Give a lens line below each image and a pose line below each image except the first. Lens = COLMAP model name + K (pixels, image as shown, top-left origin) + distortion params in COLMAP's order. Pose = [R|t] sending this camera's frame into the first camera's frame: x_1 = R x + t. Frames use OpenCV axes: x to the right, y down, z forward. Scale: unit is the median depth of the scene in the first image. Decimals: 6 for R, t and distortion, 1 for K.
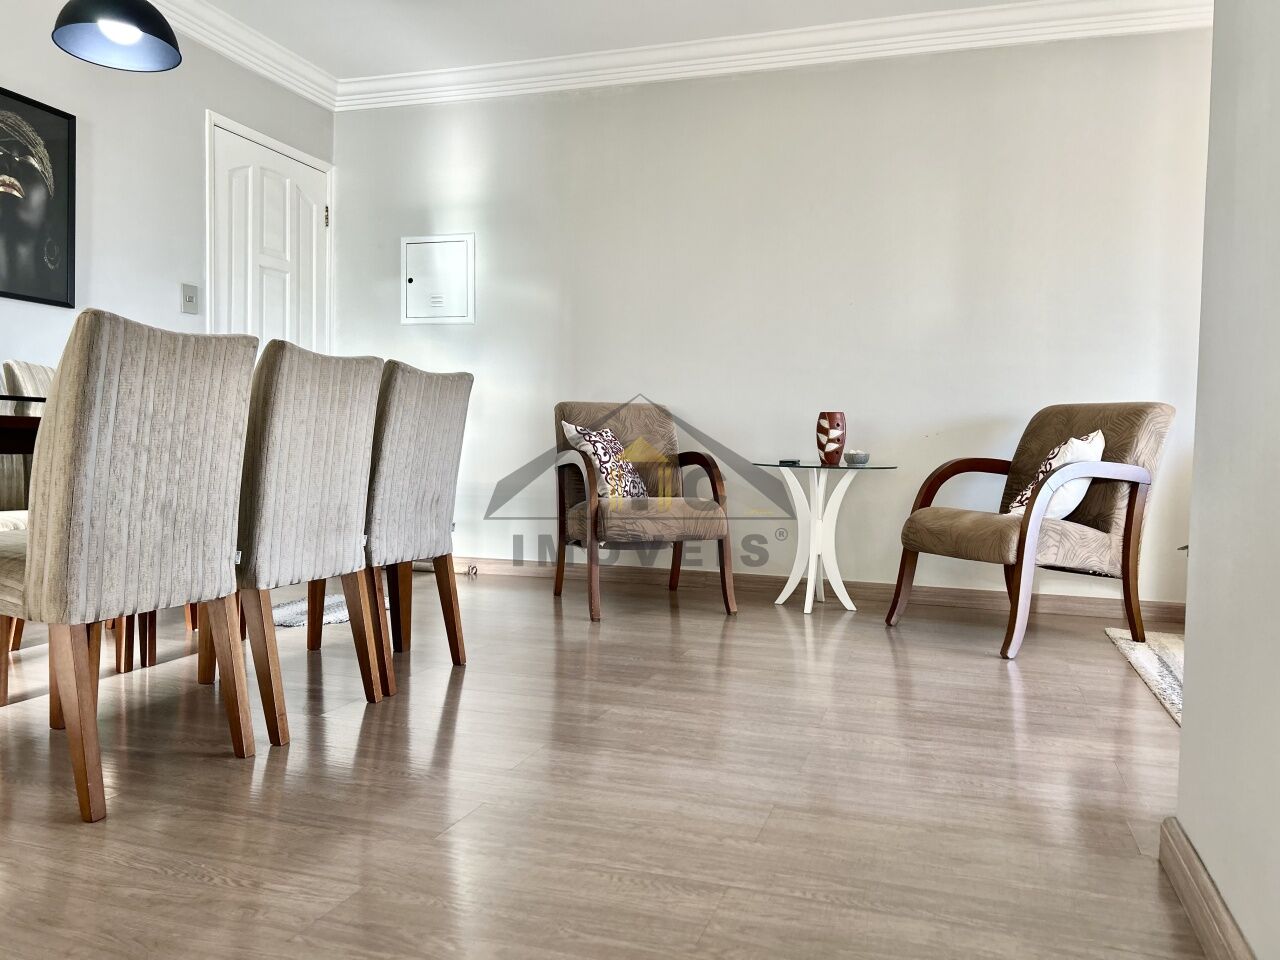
lens RADIAL K [[959.5, 0, 652.2], [0, 959.5, 480.4], [0, 0, 1]] dist [0.049685, -0.055827]
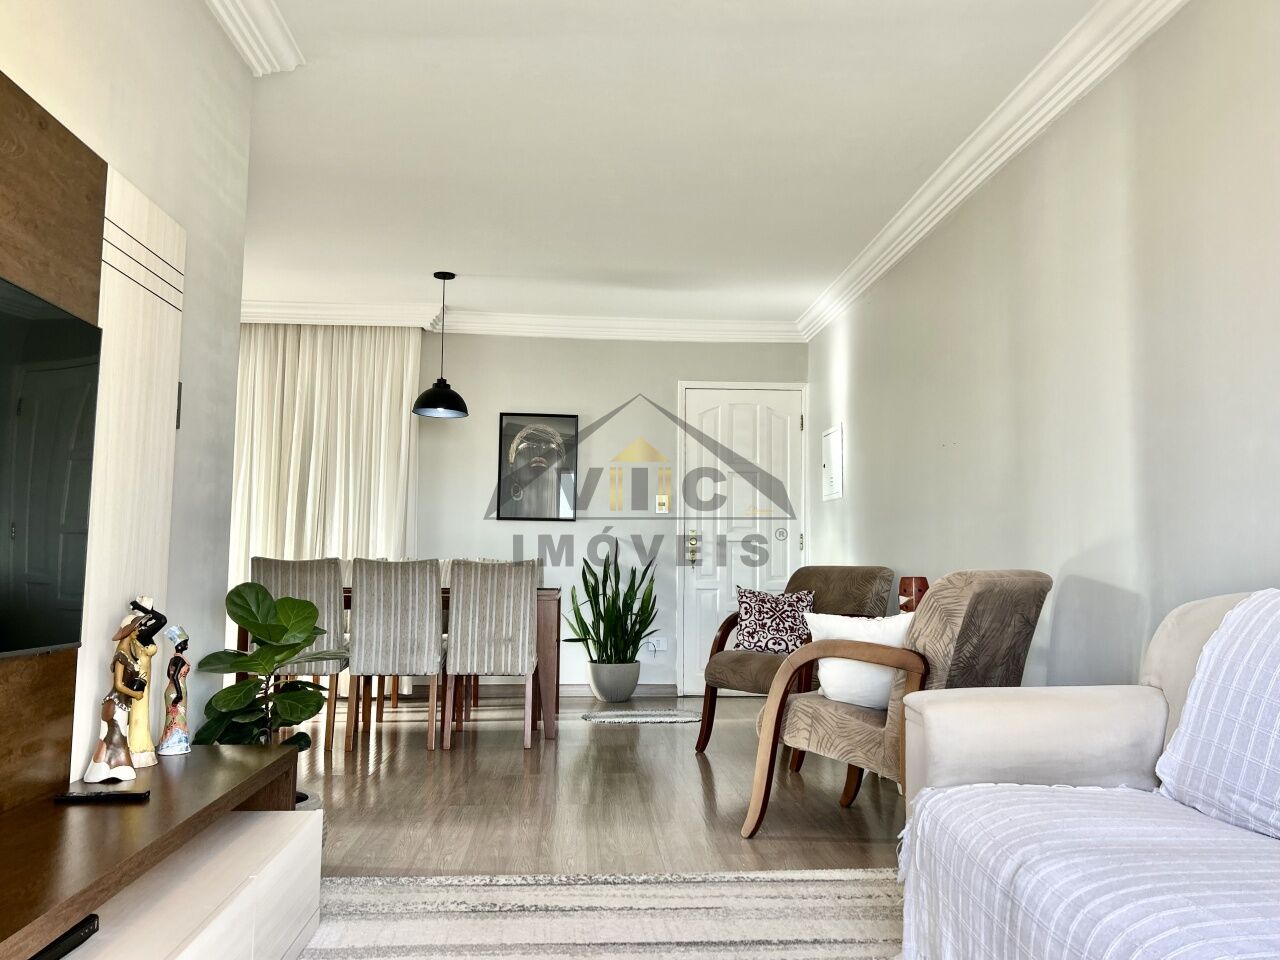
lens RADIAL K [[1011.7, 0, 646.3], [0, 1011.7, 479.3], [0, 0, 1]] dist [0.100137, -0.169804]
pose [[0.375069, -0.092368, -0.922384, 1.082214], [-0.036578, 0.992774, -0.114291, -0.044748], [0.926275, 0.076606, 0.368980, 0.404262]]
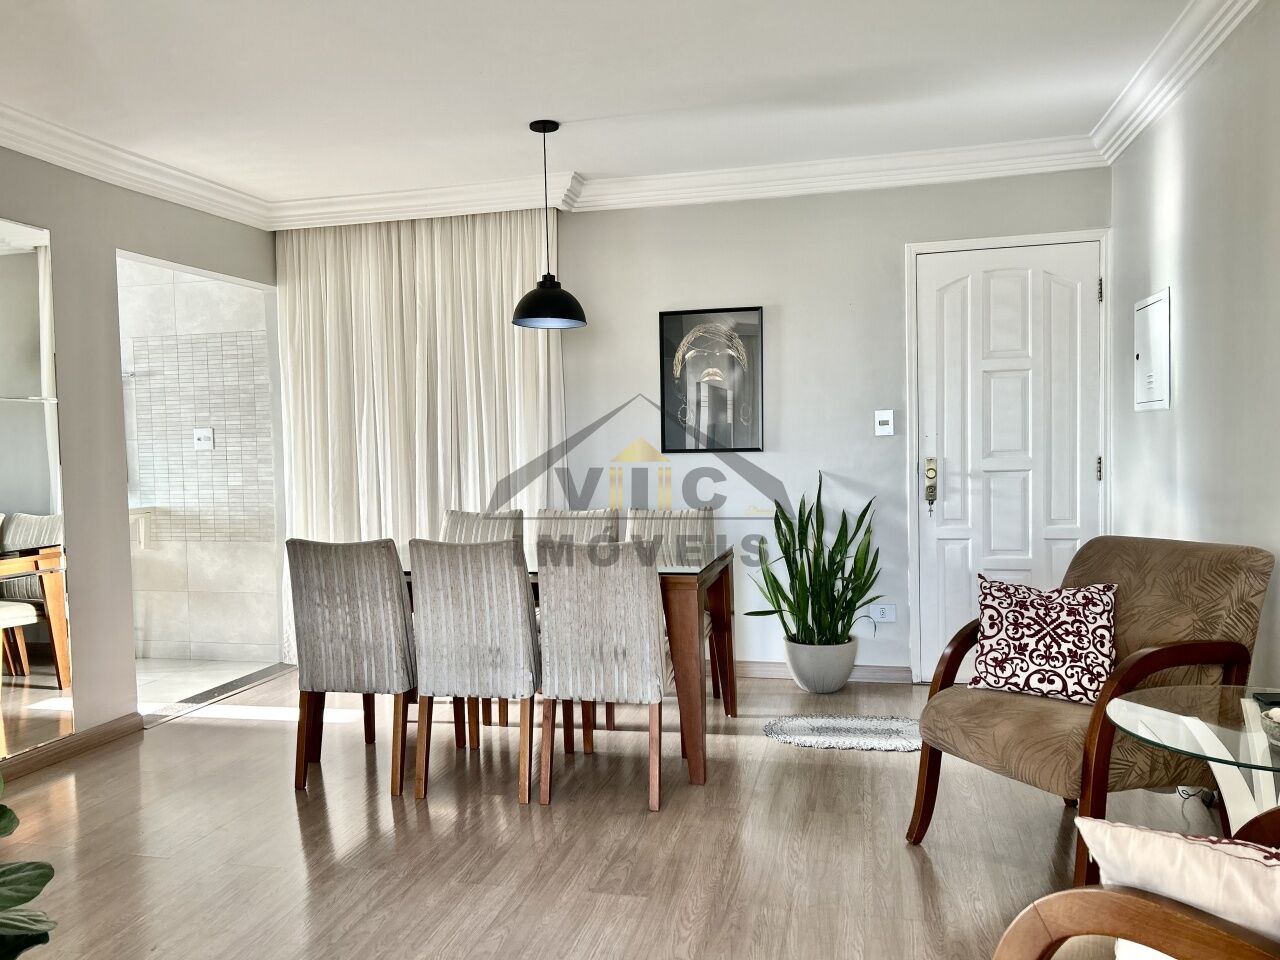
lens RADIAL K [[961.3, 0, 633.3], [0, 961.3, 490.7], [0, 0, 1]] dist [0.090623, -0.126959]
pose [[0.079925, 0.027589, -0.996419, 0.655830], [-0.009259, 0.999594, 0.026934, -0.146937], [0.996758, 0.007073, 0.080148, 0.668849]]
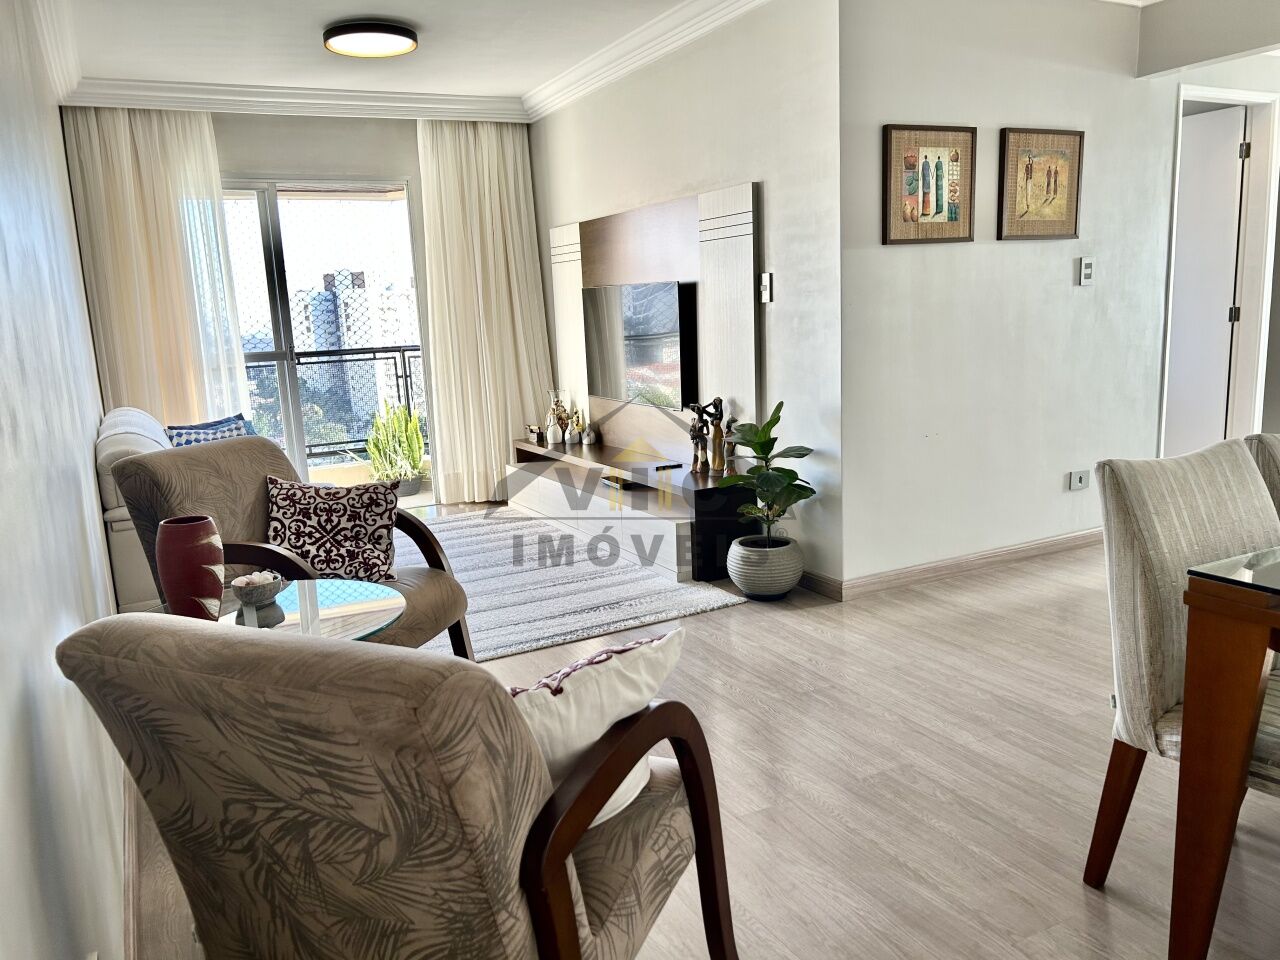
lens RADIAL K [[965.6, 0, 638.3], [0, 965.6, 475.9], [0, 0, 1]] dist [0.058558, -0.069532]
pose [[-0.714658, -0.109258, 0.690889, -0.317975], [0.053527, 0.976287, 0.209759, -0.190307], [-0.697423, 0.186887, -0.691863, 1.245133]]
